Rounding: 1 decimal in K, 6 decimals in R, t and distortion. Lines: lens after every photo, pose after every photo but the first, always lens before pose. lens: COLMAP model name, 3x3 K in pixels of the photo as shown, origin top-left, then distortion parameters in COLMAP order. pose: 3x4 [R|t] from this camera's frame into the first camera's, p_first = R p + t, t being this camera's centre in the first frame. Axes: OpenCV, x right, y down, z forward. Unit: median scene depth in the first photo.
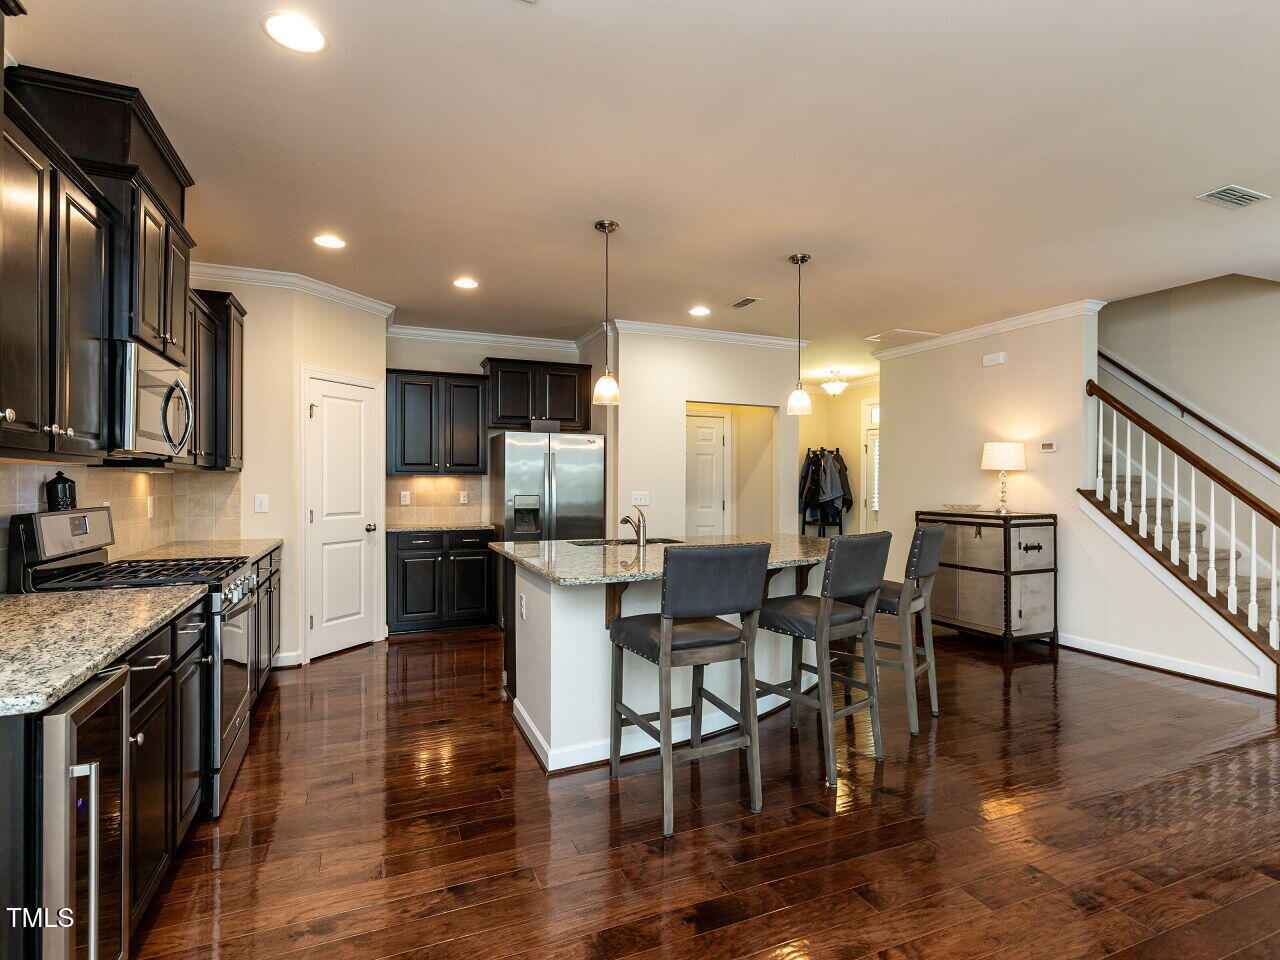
lens RADIAL K [[659.6, 0, 635.8], [0, 659.6, 484.9], [0, 0, 1]] dist [-0.000852, 0.000098]
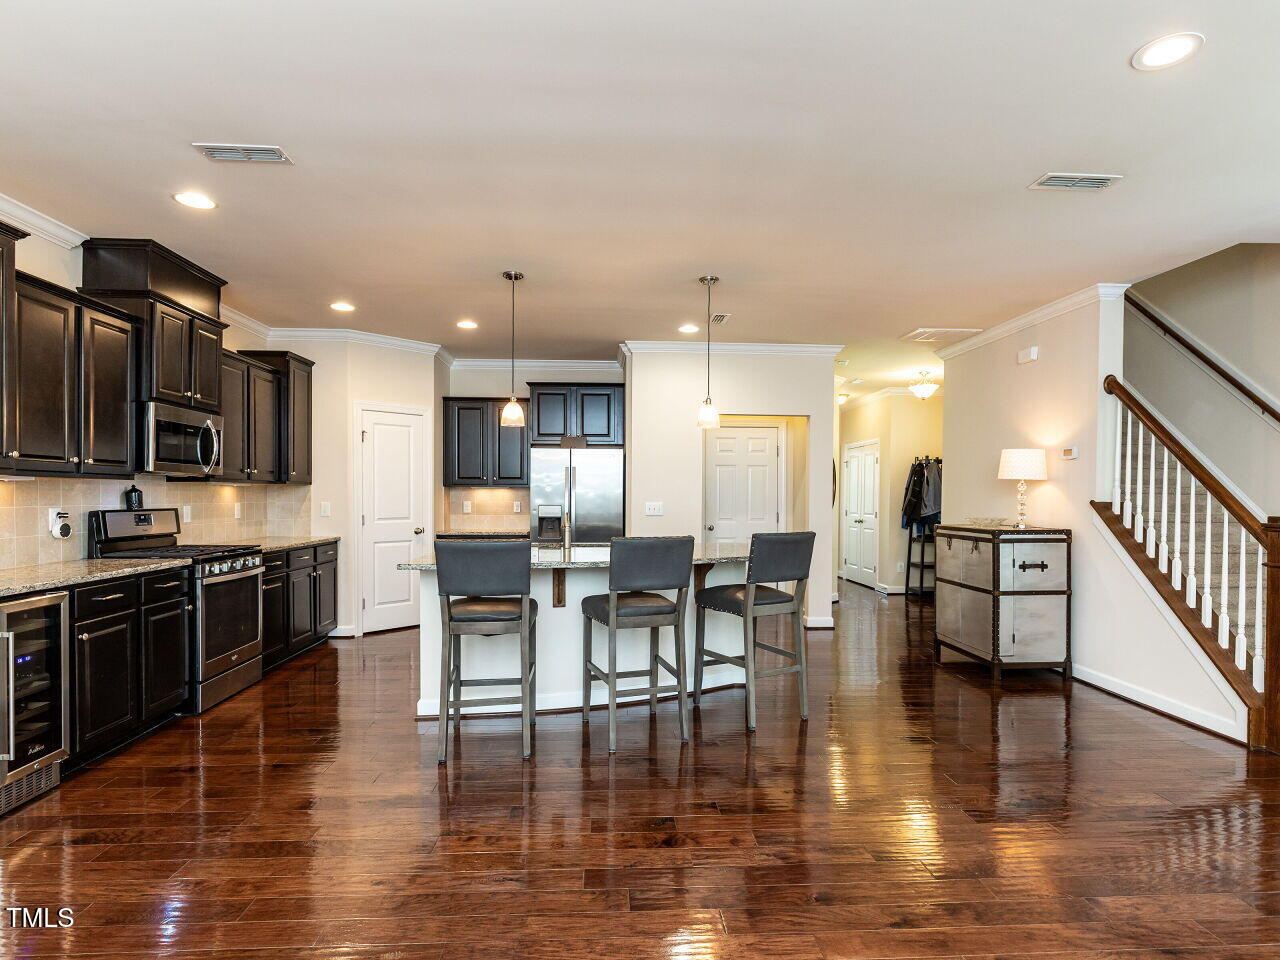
lens RADIAL K [[709.3, 0, 635.1], [0, 709.3, 509.8], [0, 0, 1]] dist [-0.004198, -0.000275]
pose [[0.941494, 0.008140, -0.336932, 0.408105], [-0.002748, 0.999860, 0.016476, 0.003943], [0.337019, -0.014586, 0.941385, -0.088818]]
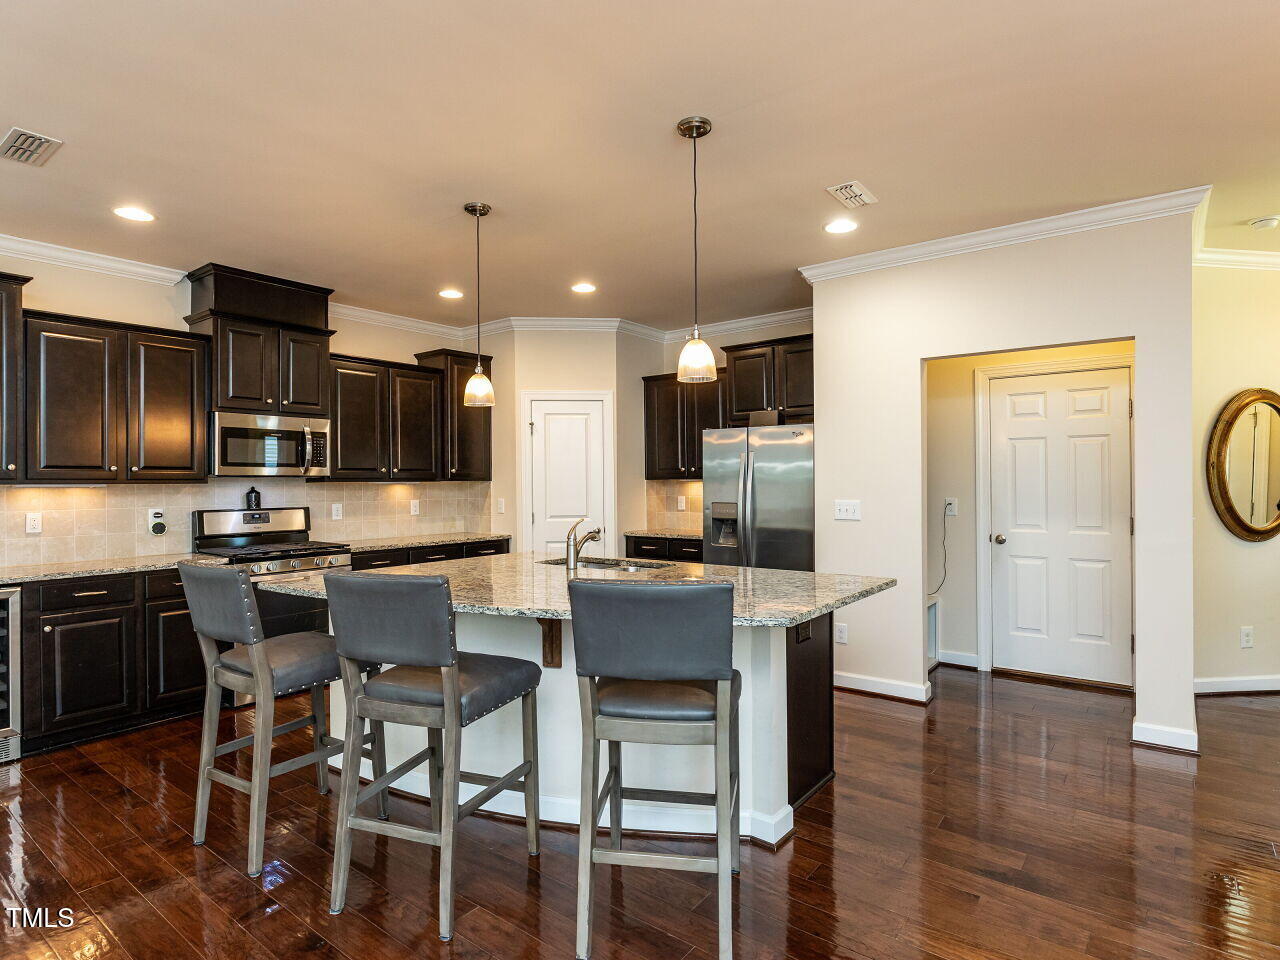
lens RADIAL K [[697.0, 0, 629.3], [0, 697.0, 482.0], [0, 0, 1]] dist [-0.000109, -0.000644]
pose [[0.494308, -0.008148, -0.869249, 0.610883], [0.007793, 0.999957, -0.004942, -0.007989], [0.869252, -0.004331, 0.494351, 0.483758]]
